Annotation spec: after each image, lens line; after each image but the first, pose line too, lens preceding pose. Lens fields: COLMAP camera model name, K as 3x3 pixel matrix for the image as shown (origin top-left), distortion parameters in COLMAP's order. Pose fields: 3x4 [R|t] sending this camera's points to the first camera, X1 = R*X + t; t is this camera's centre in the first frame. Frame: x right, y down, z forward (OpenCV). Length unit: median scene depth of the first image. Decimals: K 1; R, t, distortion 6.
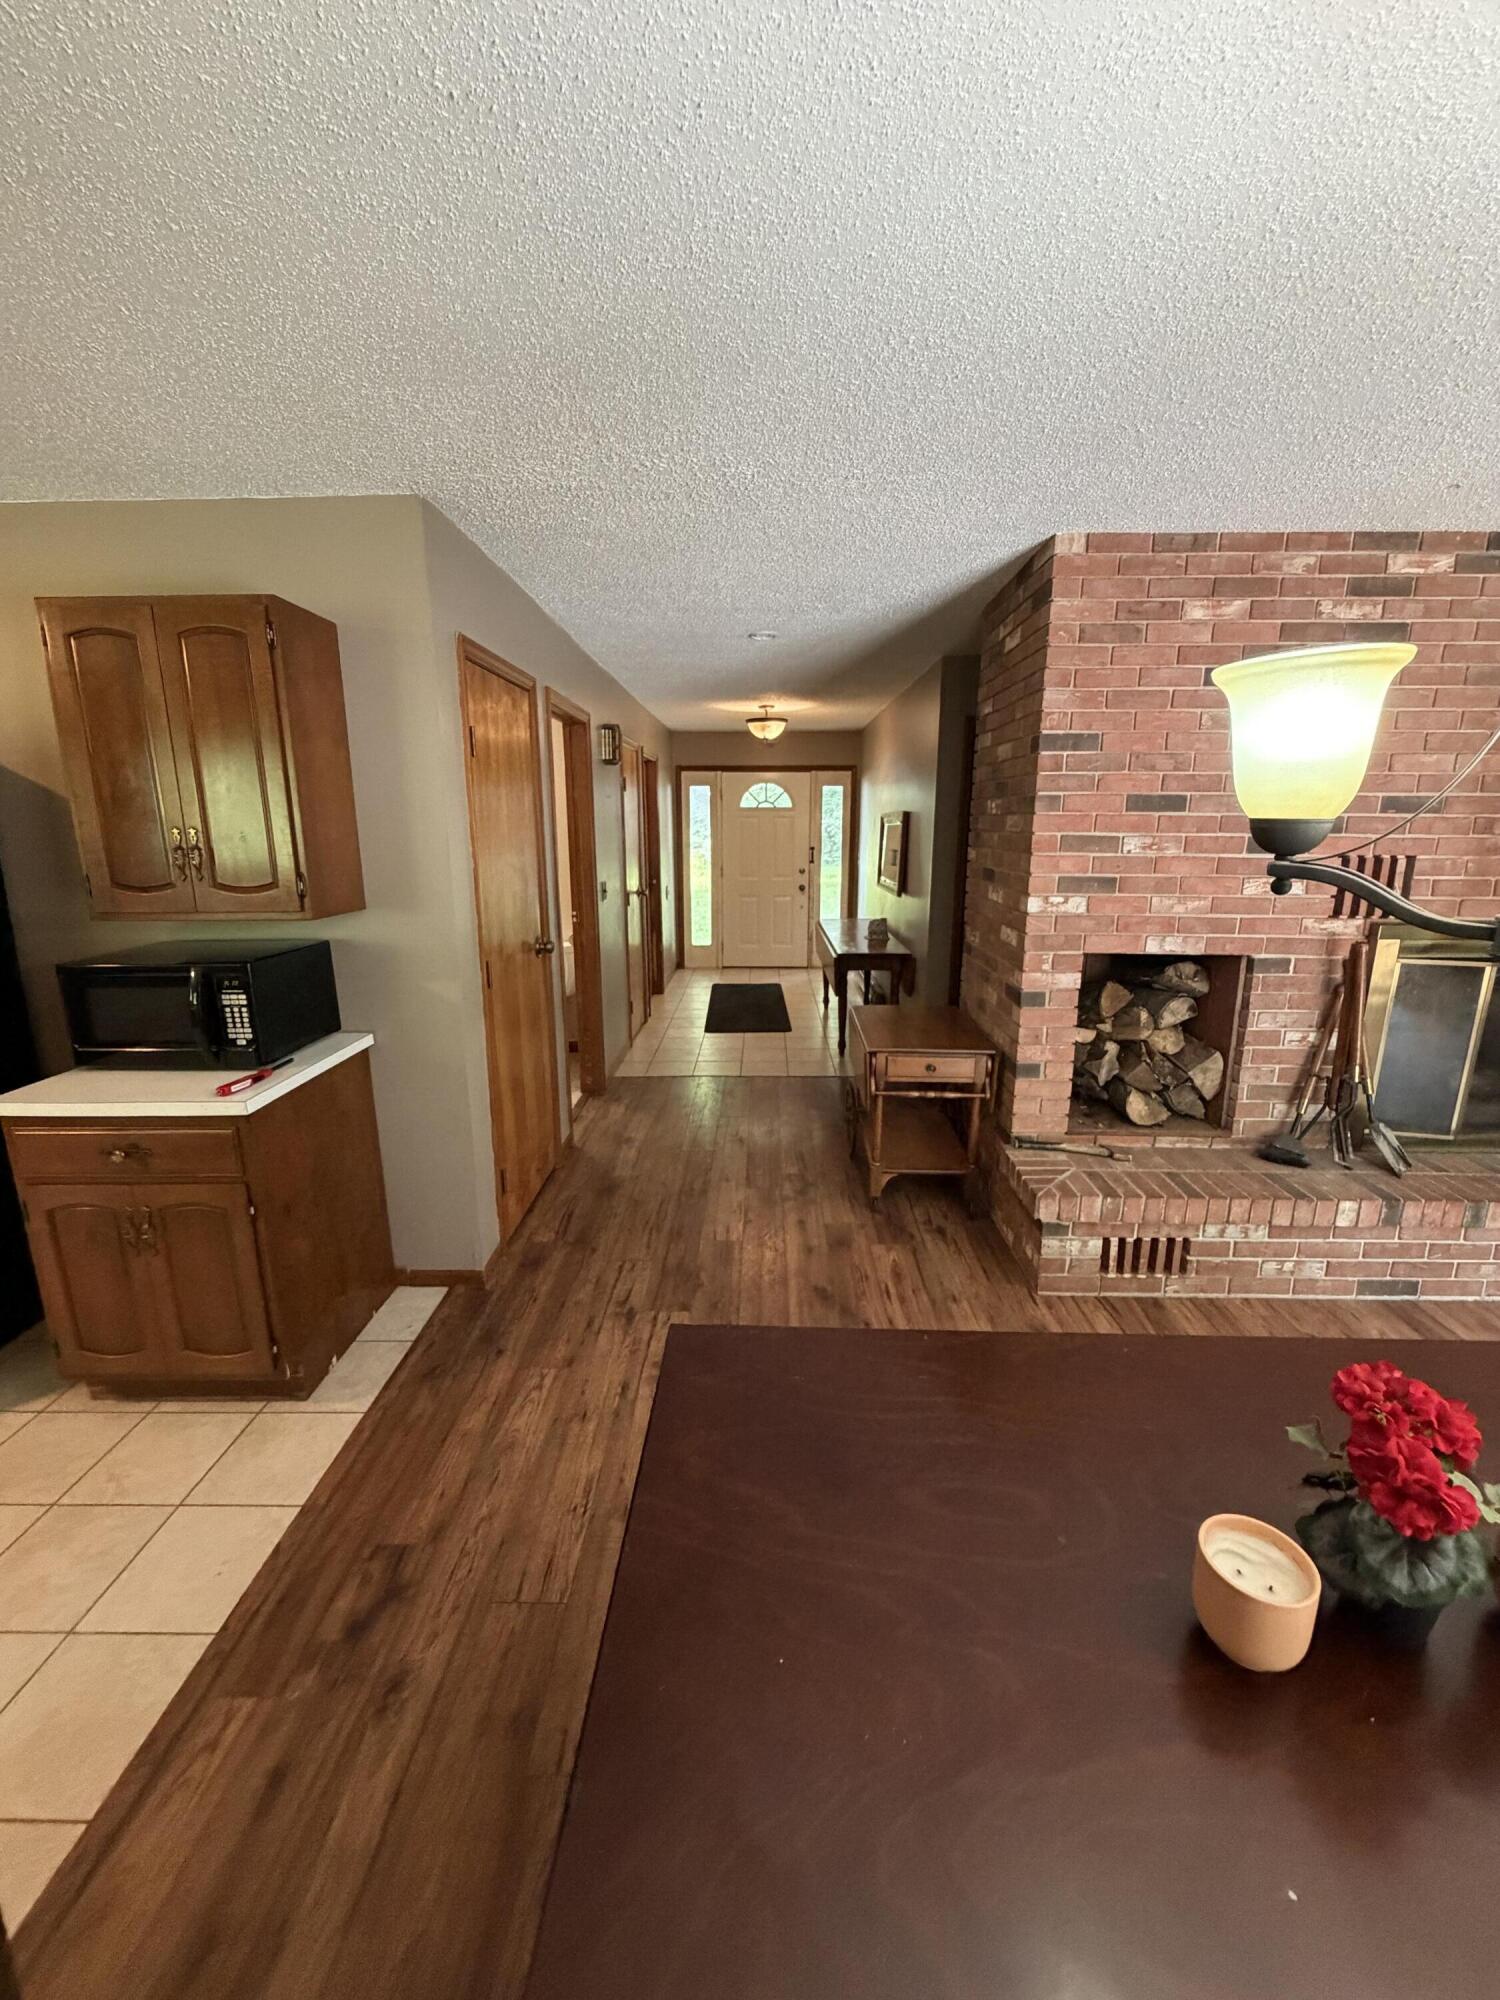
lens RADIAL K [[798.2, 0, 751.5], [0, 798.2, 995.3], [0, 0, 1]] dist [-0.001531, -0.000331]
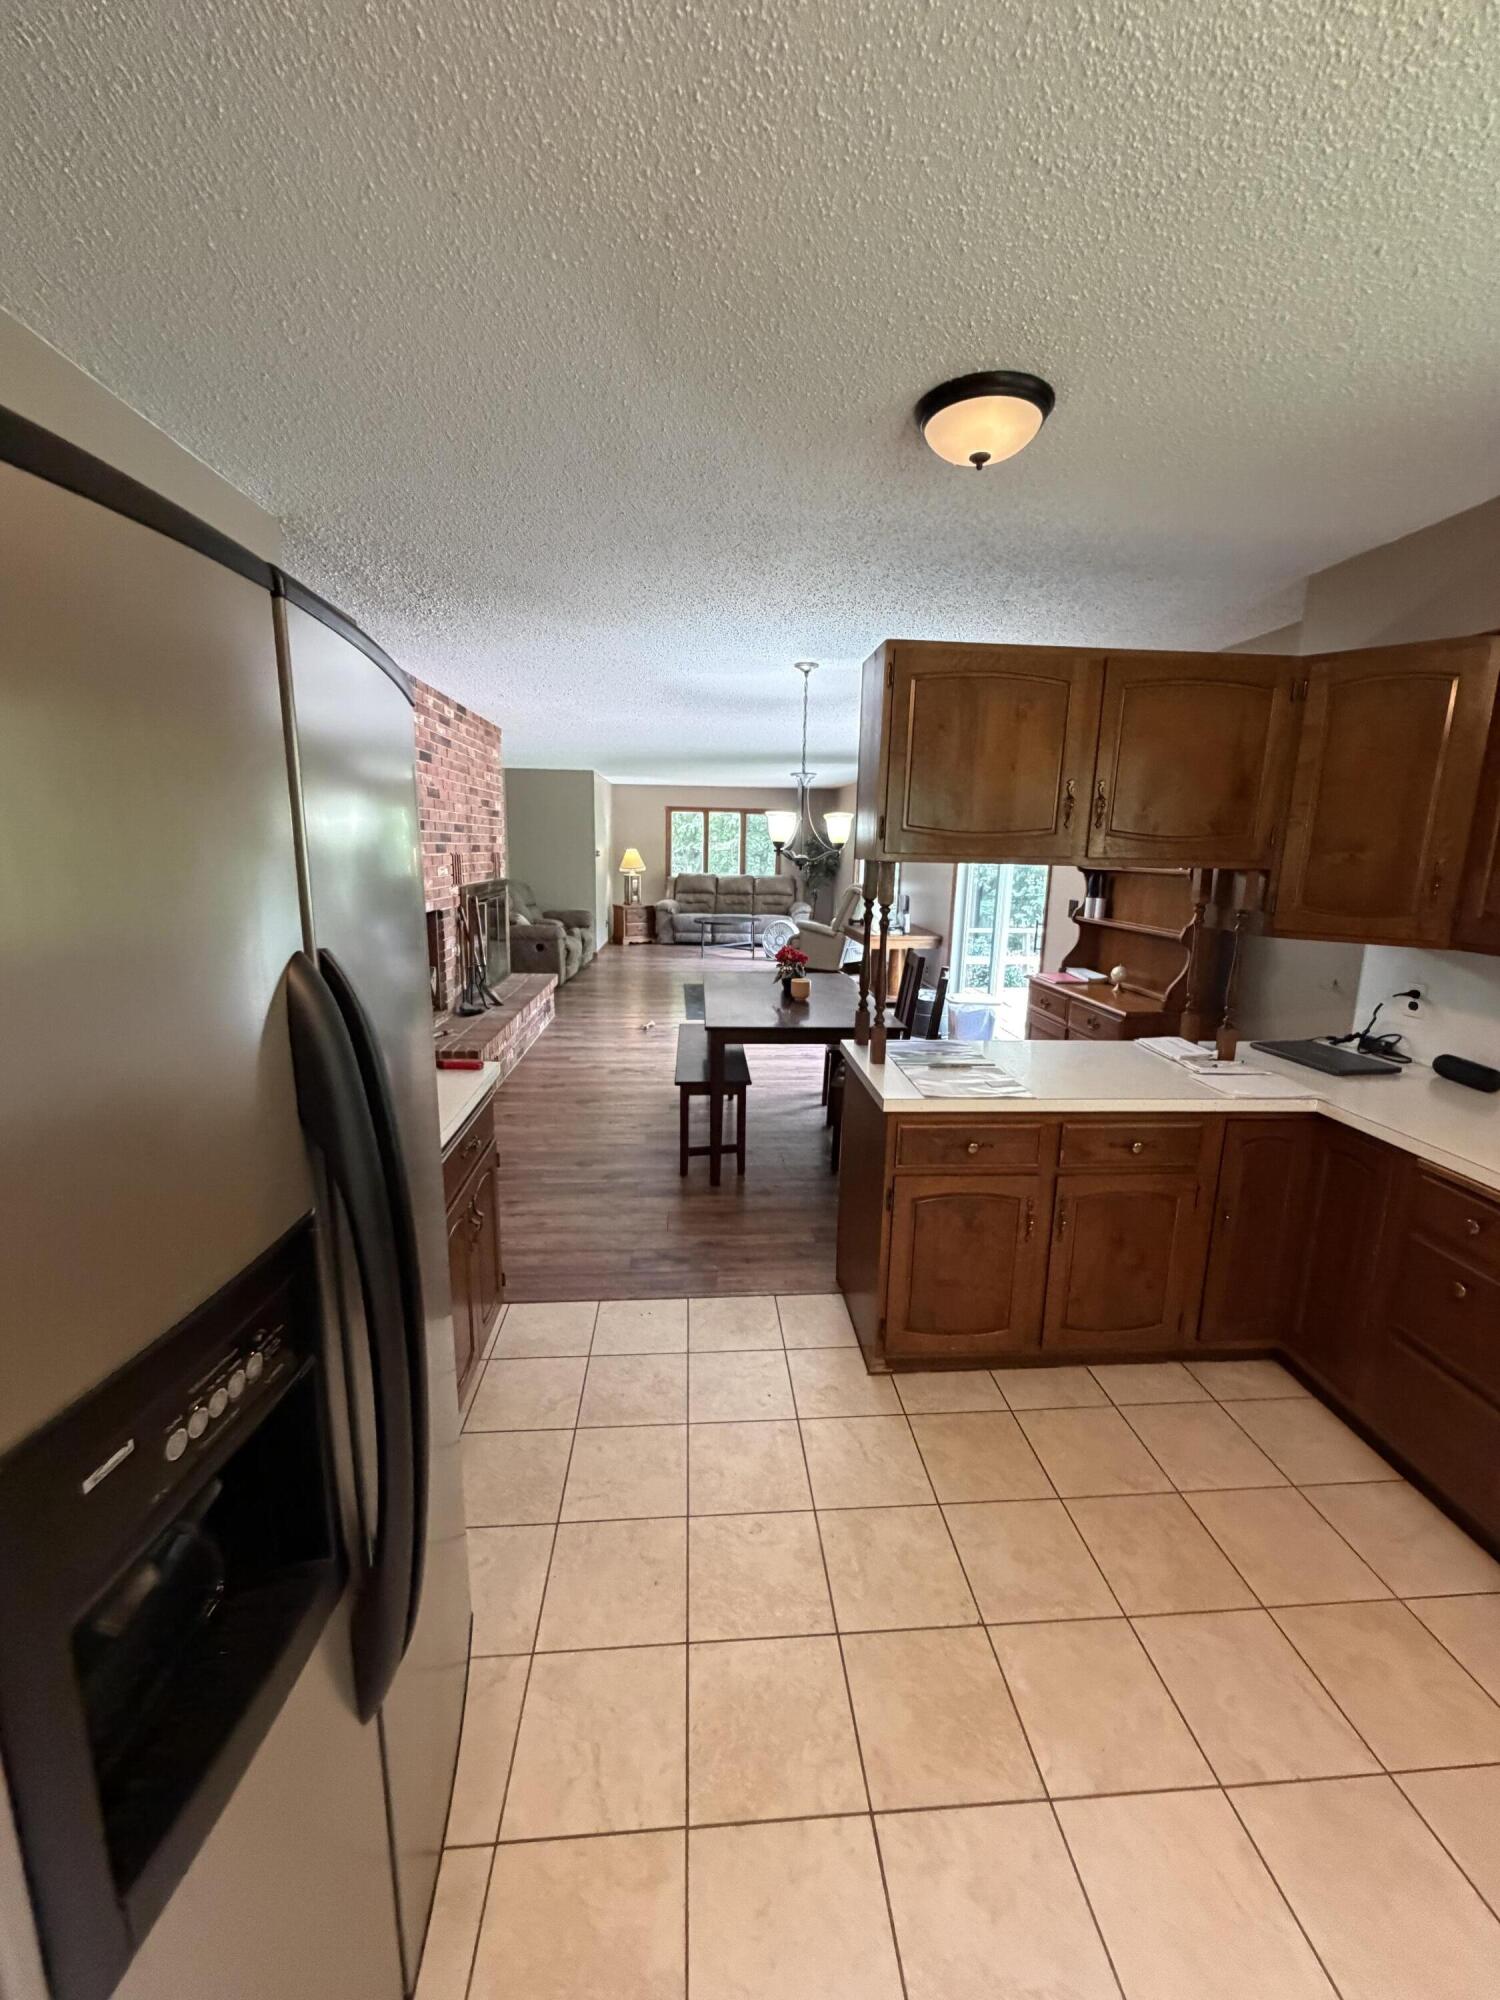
lens RADIAL K [[798.2, 0, 746.3], [0, 798.2, 999.5], [0, 0, 1]] dist [-0.001531, -0.000331]
pose [[-0.093369, -0.190632, 0.977211, -1.274217], [0.191327, 0.959771, 0.205511, -0.093352], [-0.977075, 0.206155, -0.053139, 0.463264]]
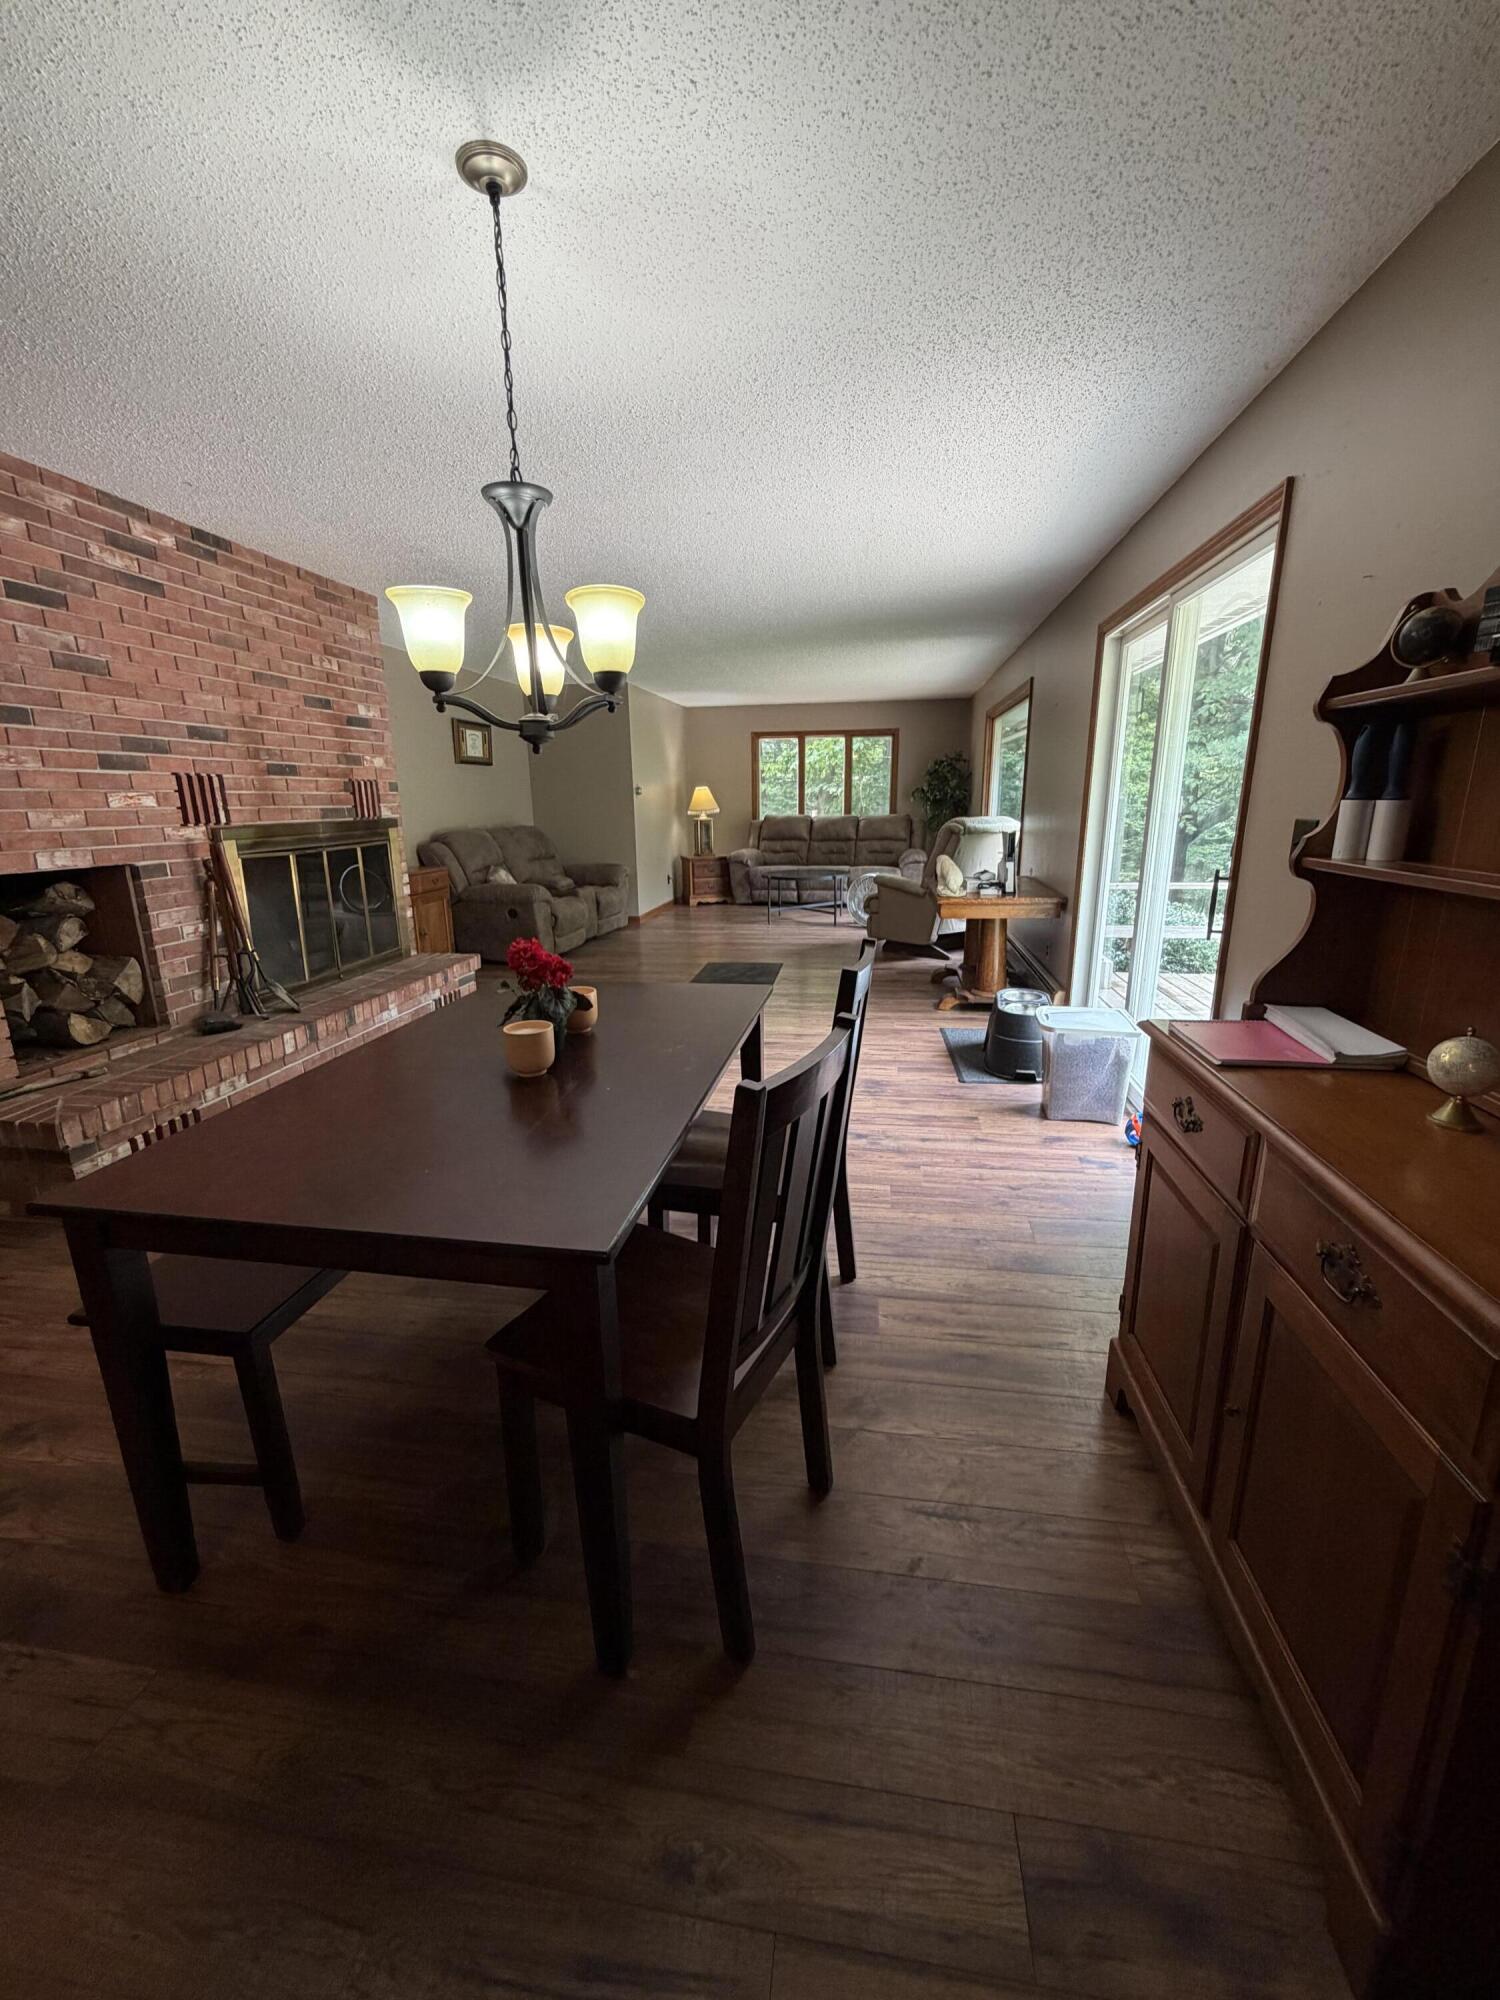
lens RADIAL K [[798.2, 0, 749.0], [0, 798.2, 998.8], [0, 0, 1]] dist [-0.001531, -0.000331]
pose [[0.135874, -0.245481, 0.959832, -0.376094], [0.223173, 0.951500, 0.211758, 0.086365], [-0.965263, 0.185436, 0.184069, 0.000929]]
